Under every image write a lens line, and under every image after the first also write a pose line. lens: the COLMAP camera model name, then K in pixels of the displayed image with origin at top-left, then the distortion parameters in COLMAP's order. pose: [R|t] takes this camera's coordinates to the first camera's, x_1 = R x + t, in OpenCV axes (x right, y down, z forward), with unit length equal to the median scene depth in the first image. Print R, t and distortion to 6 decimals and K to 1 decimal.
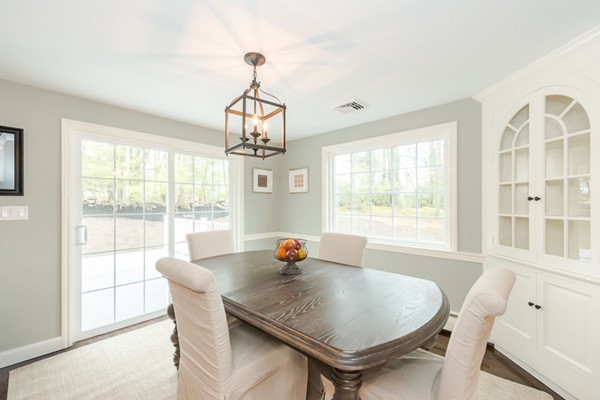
lens RADIAL K [[264.2, 0, 300.0], [0, 264.2, 200.0], [0, 0, 1]] dist [0.016994, -0.000331]
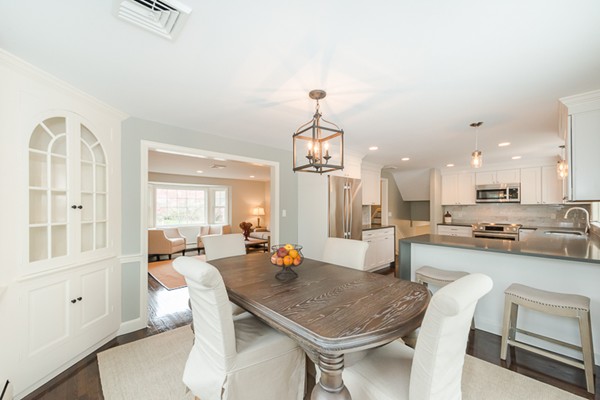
lens RADIAL K [[241.2, 0, 307.5], [0, 241.2, 207.9], [0, 0, 1]] dist [0.002233, -0.000008]
pose [[-0.998767, 0.005877, 0.049287, -0.159676], [0.005623, 0.999970, -0.005305, 0.009885], [-0.049316, -0.005021, -0.998771, 1.927625]]
